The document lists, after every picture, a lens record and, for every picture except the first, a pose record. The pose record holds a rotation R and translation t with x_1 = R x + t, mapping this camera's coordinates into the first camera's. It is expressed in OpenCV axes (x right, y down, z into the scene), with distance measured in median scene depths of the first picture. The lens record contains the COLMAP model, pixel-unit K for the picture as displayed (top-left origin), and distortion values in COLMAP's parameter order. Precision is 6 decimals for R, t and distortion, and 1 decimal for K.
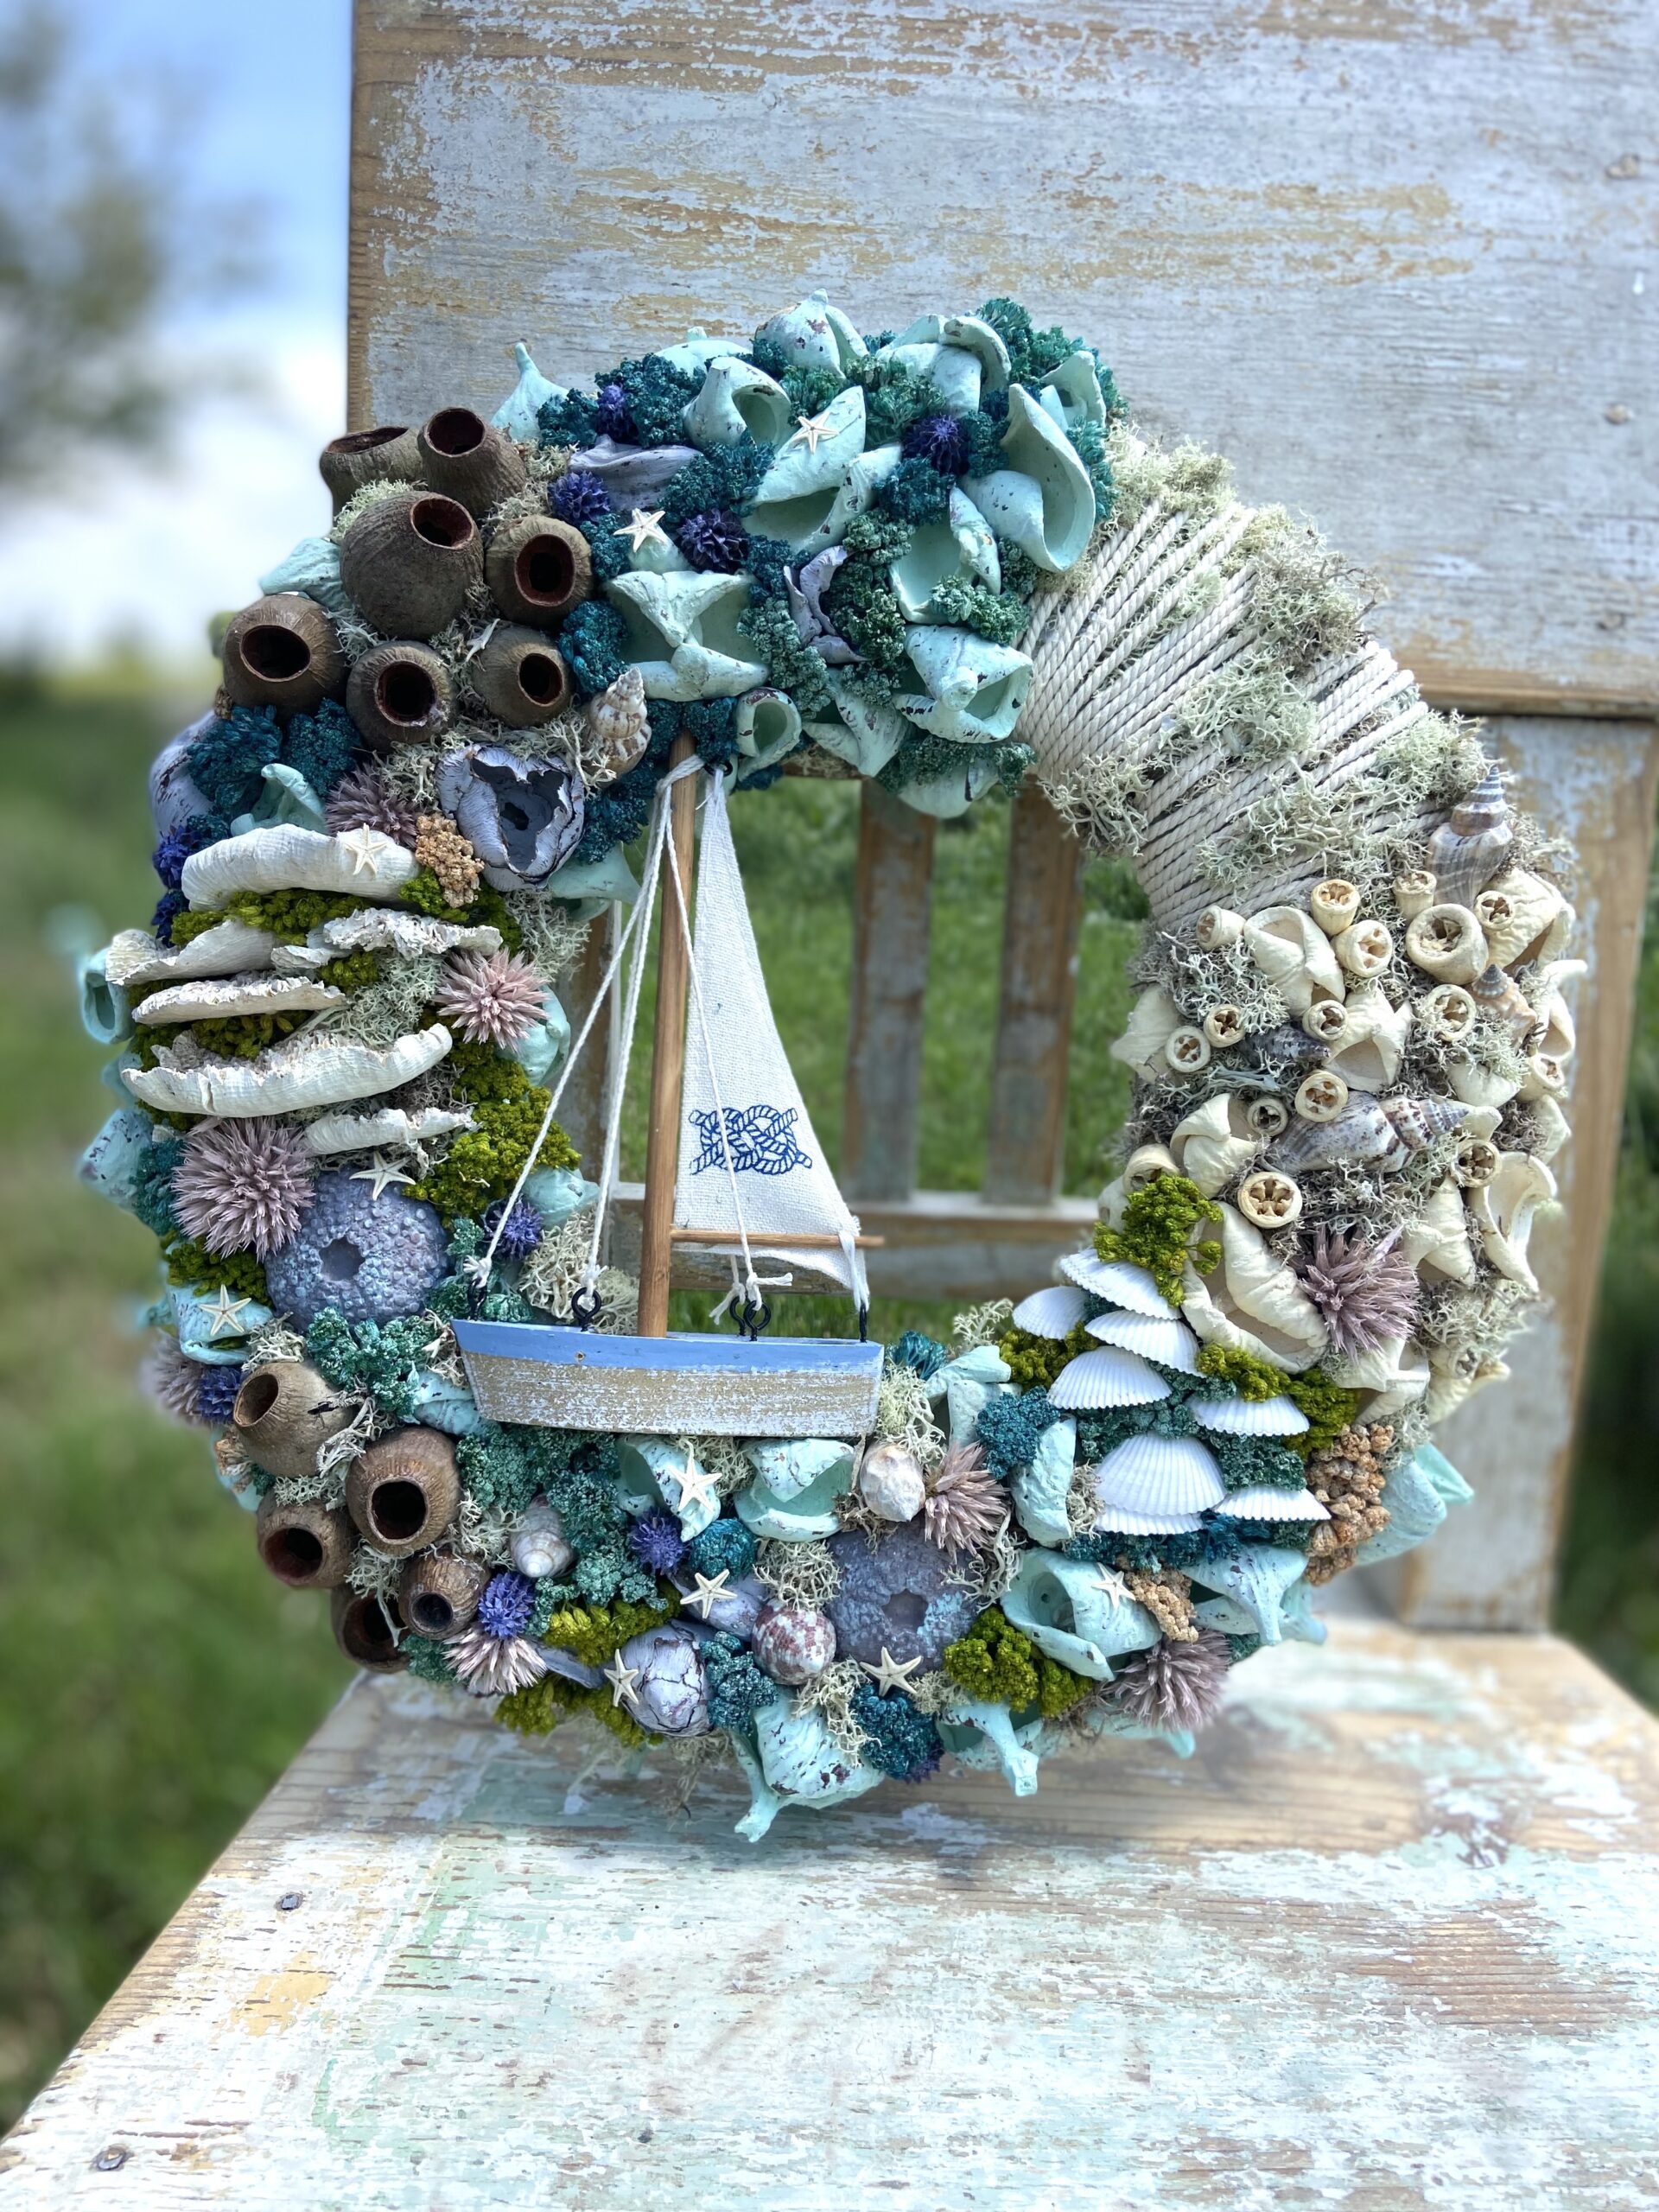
lens RADIAL K [[1709.3, 0, 827.8], [0, 1709.3, 1107.1], [0, 0, 1]] dist [0.115376, -0.170530]
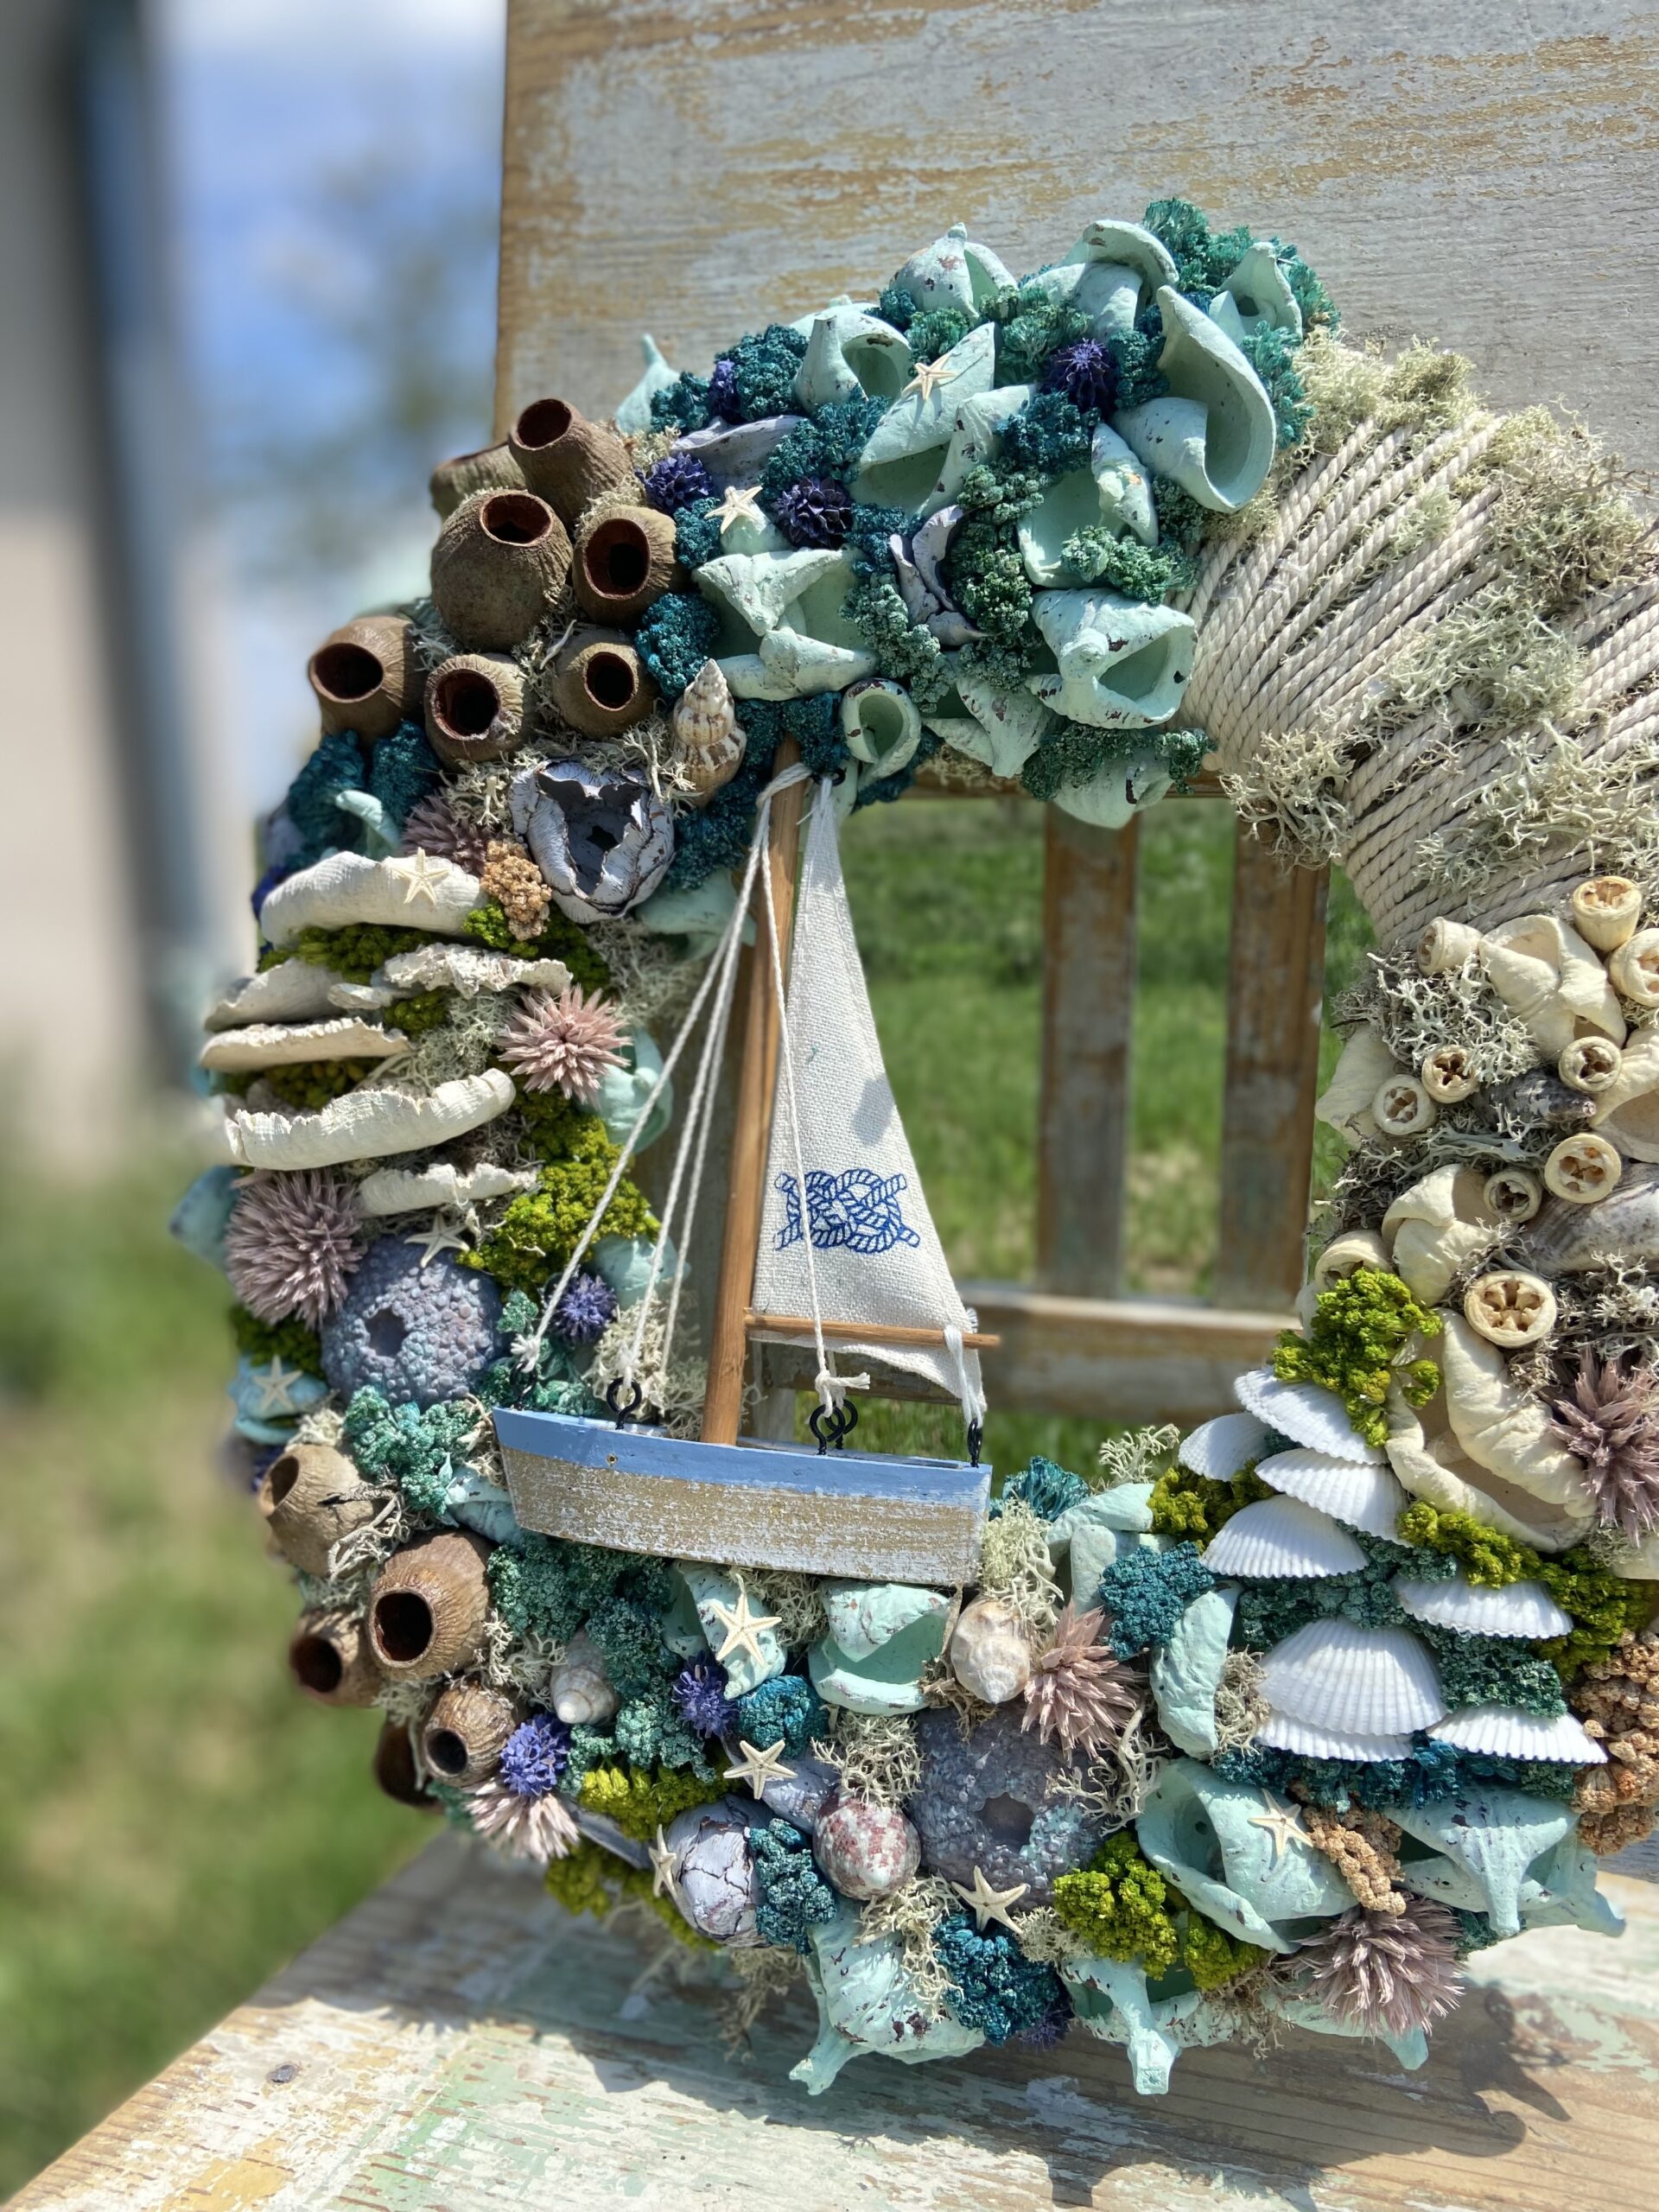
lens RADIAL K [[1709.3, 0, 811.2], [0, 1709.3, 1092.7], [0, 0, 1]] dist [0.115376, -0.170530]
pose [[0.956833, 0.003295, -0.290620, 0.184920], [-0.026079, 0.996876, -0.074559, 0.024919], [0.289466, 0.078920, 0.953929, 0.199480]]
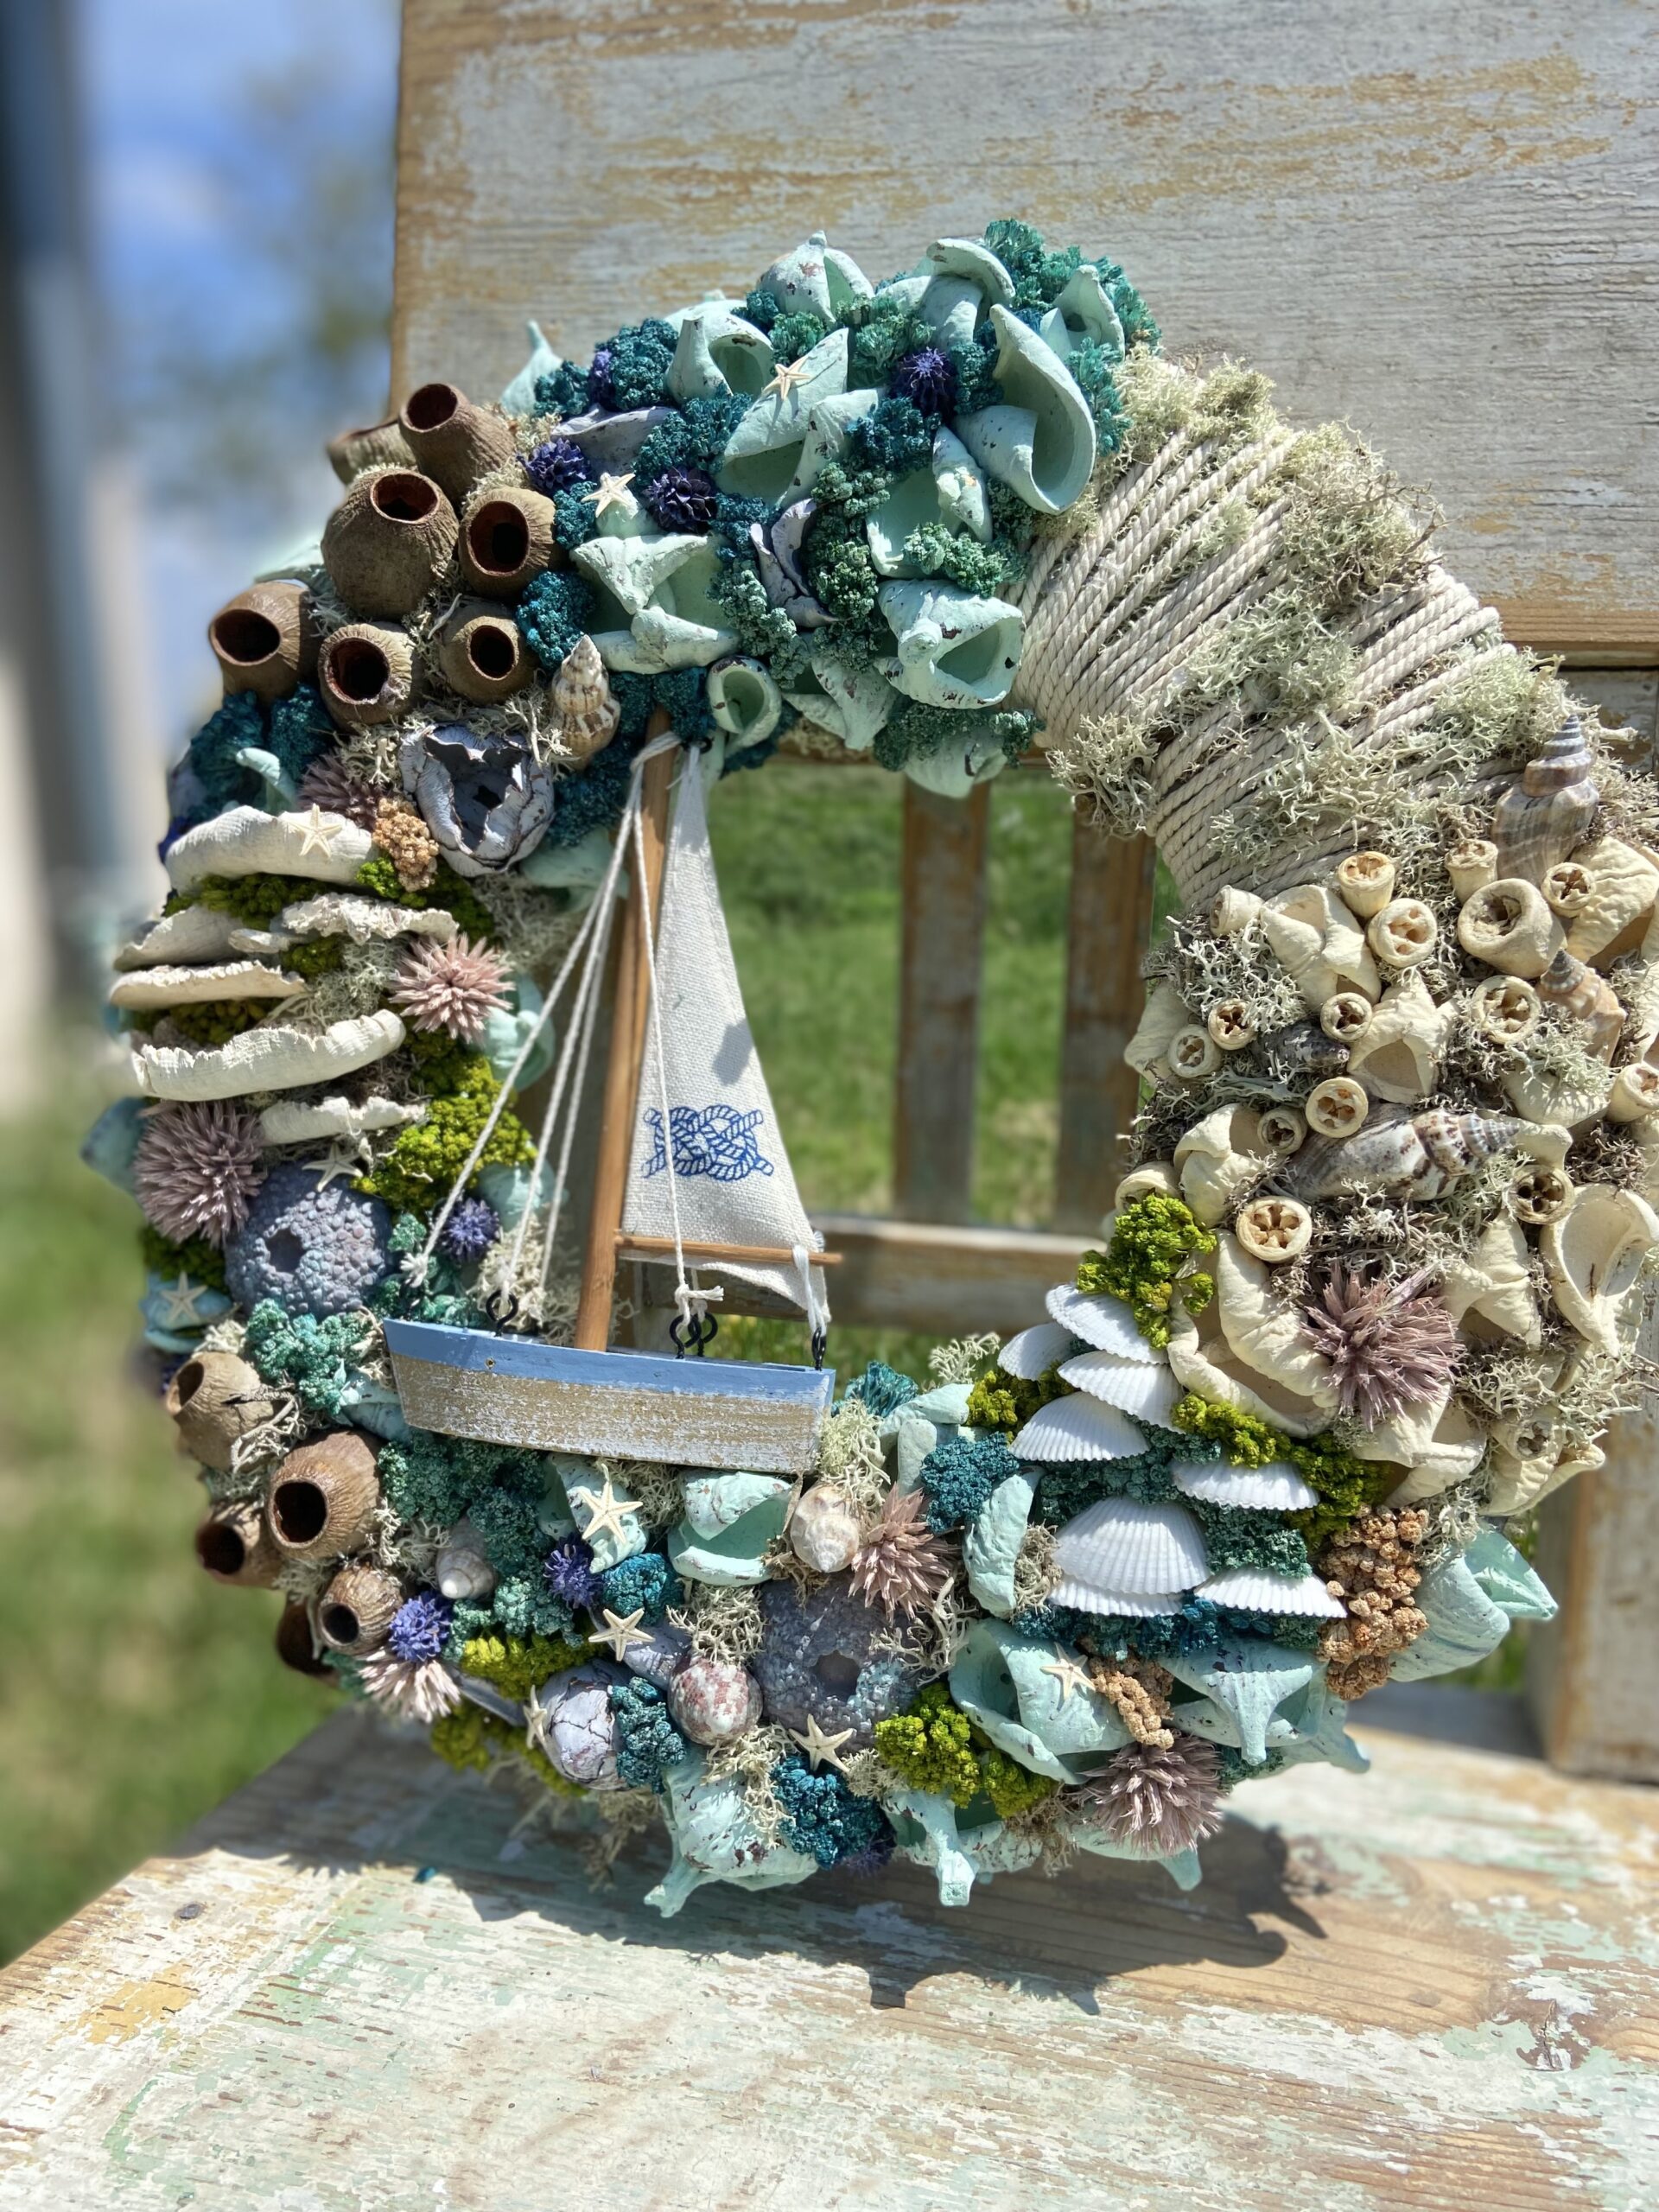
lens RADIAL K [[1709.3, 0, 820.8], [0, 1709.3, 1106.8], [0, 0, 1]] dist [0.115376, -0.170530]
pose [[0.969173, 0.023026, -0.245304, 0.245455], [-0.032795, 0.998820, -0.035813, 0.031516], [0.244190, 0.042753, 0.968785, 0.123041]]
